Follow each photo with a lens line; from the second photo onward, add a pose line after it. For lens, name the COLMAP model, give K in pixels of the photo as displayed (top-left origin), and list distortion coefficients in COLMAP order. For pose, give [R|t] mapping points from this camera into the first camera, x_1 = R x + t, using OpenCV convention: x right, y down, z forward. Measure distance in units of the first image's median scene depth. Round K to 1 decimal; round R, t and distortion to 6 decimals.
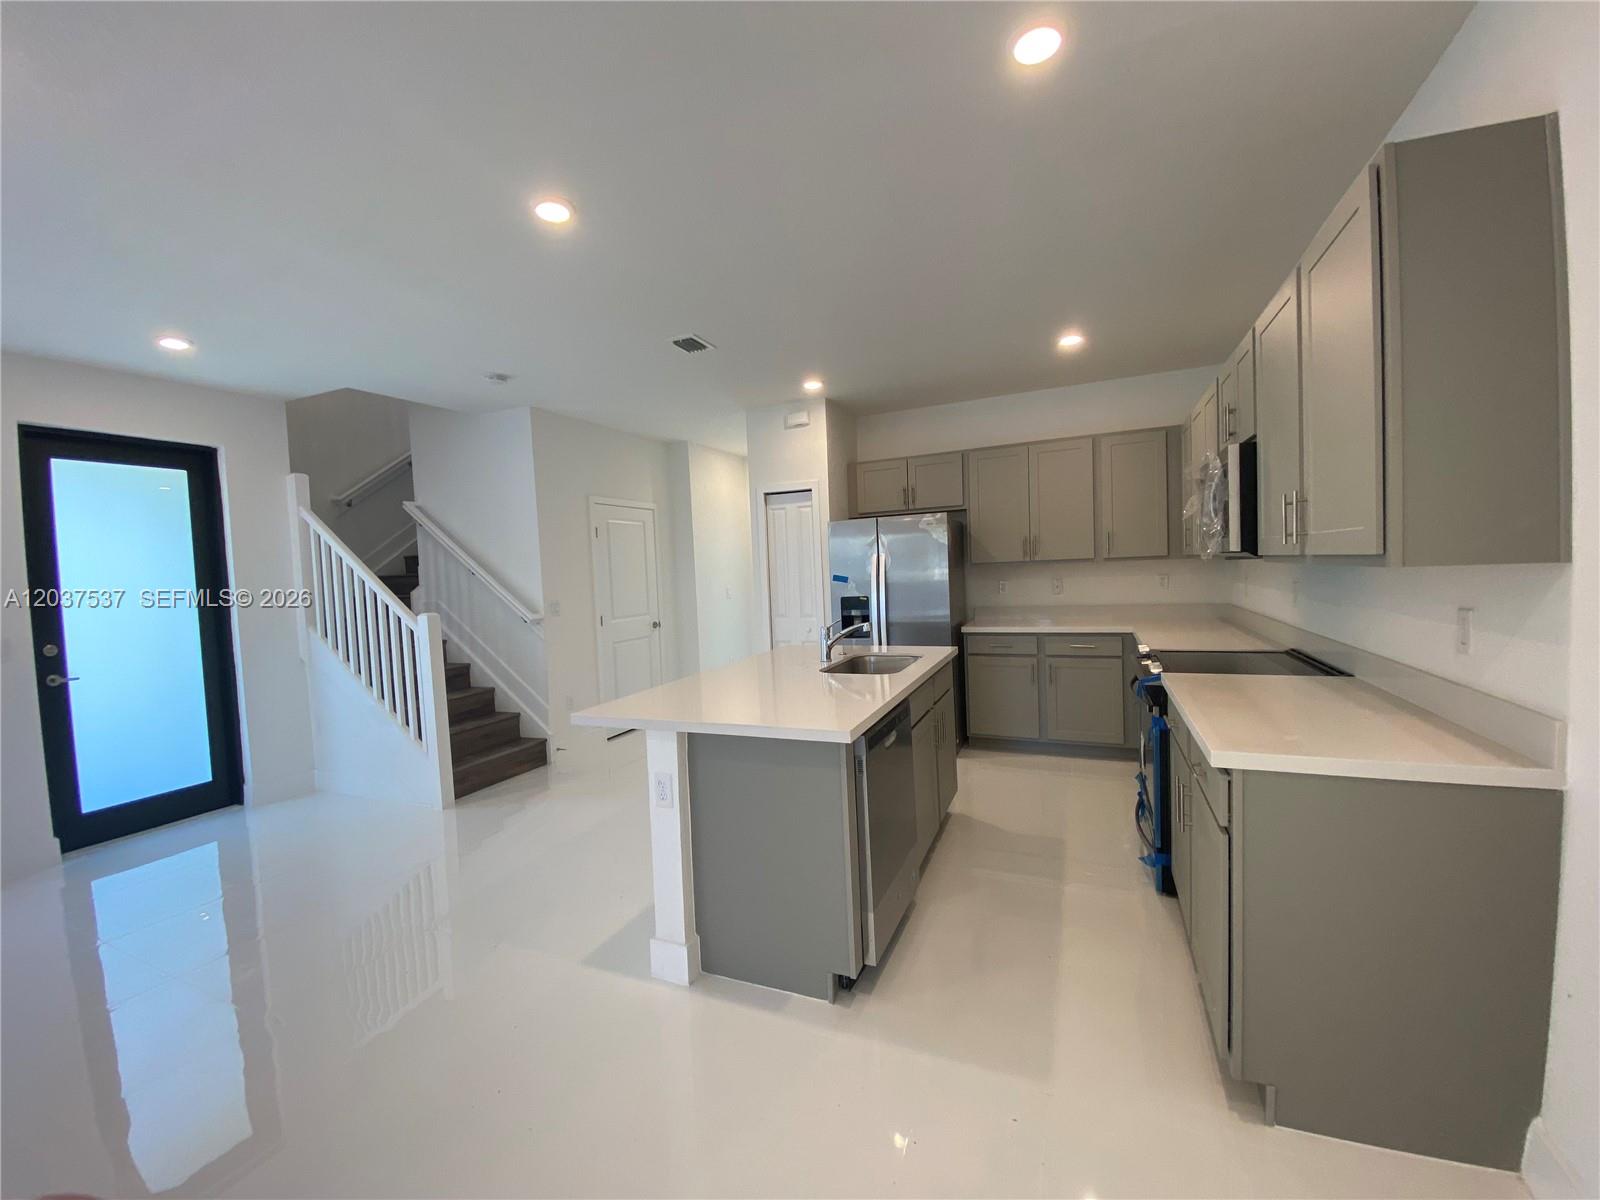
lens RADIAL K [[645.8, 0, 800.0], [0, 645.8, 600.0], [0, 0, 1]] dist [-0.000109, -0.008289]
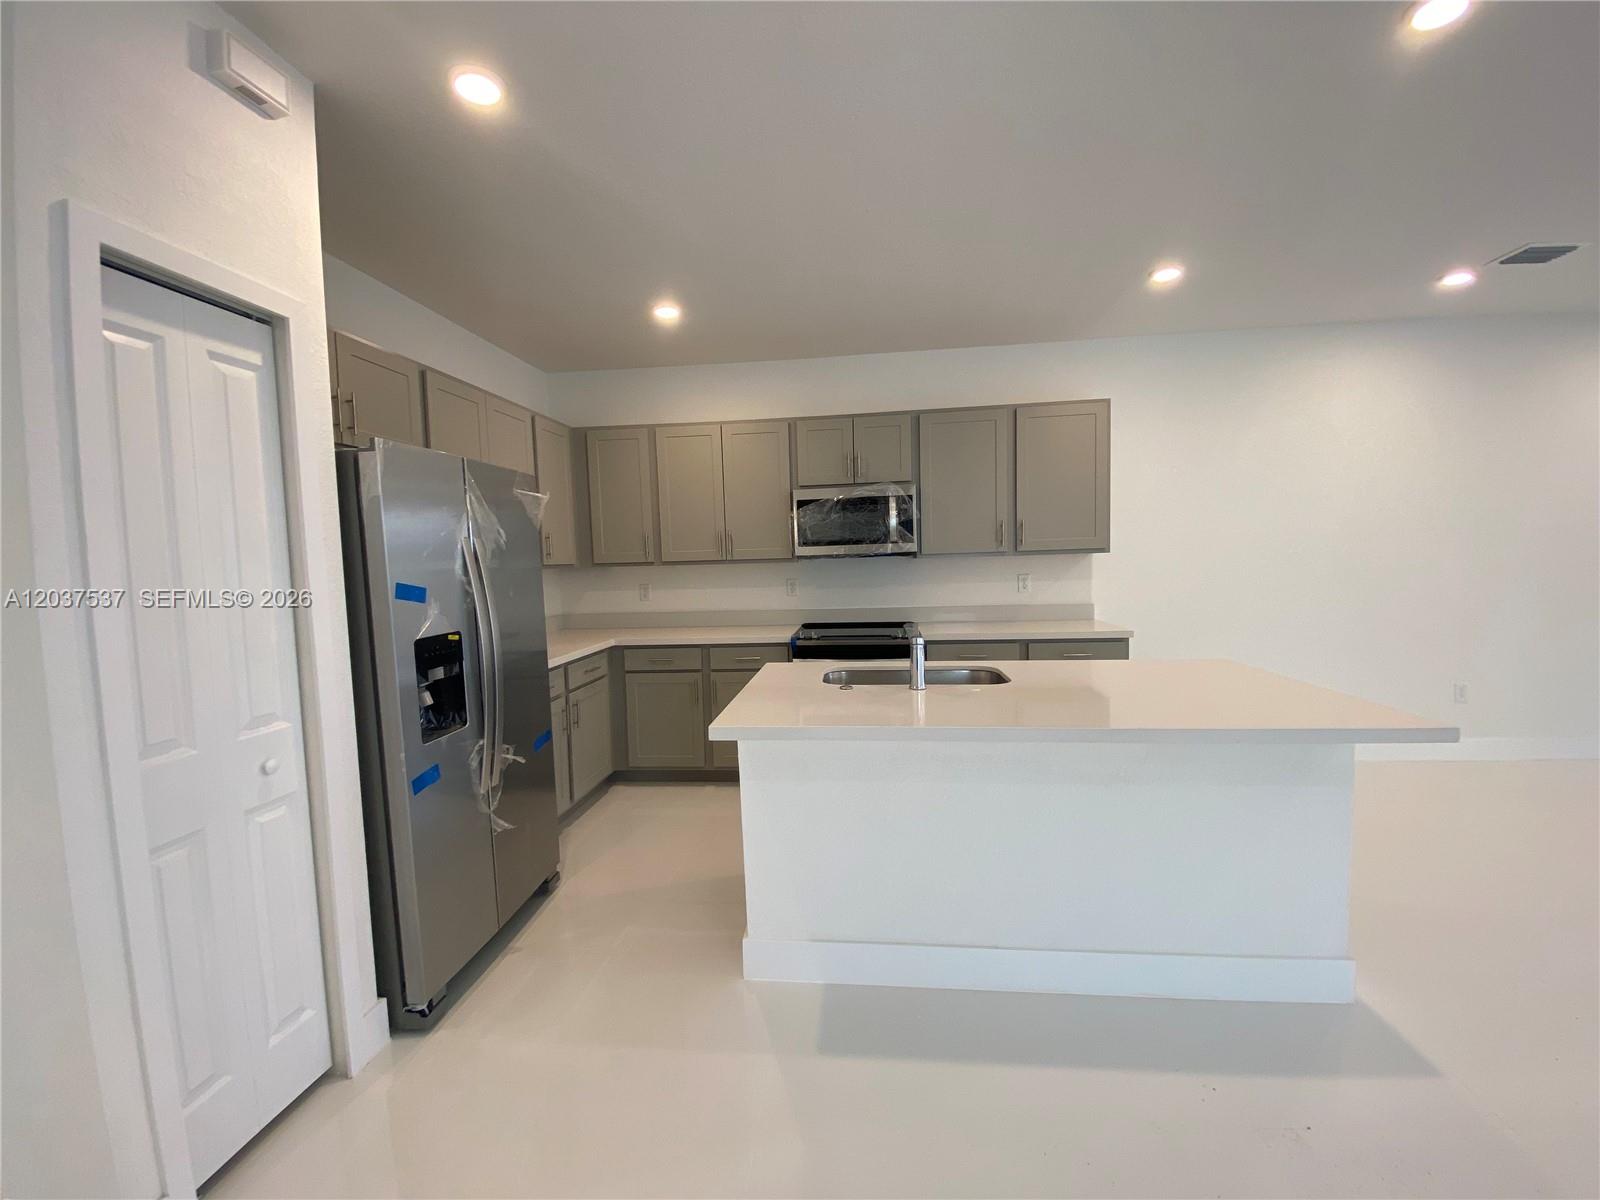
lens RADIAL K [[645.8, 0, 800.0], [0, 645.8, 600.0], [0, 0, 1]] dist [-0.000109, -0.008289]
pose [[-0.288340, -0.008680, 0.957489, -0.383980], [0.086470, 0.995637, 0.035066, -0.022028], [-0.953616, 0.092905, -0.286331, 0.896005]]
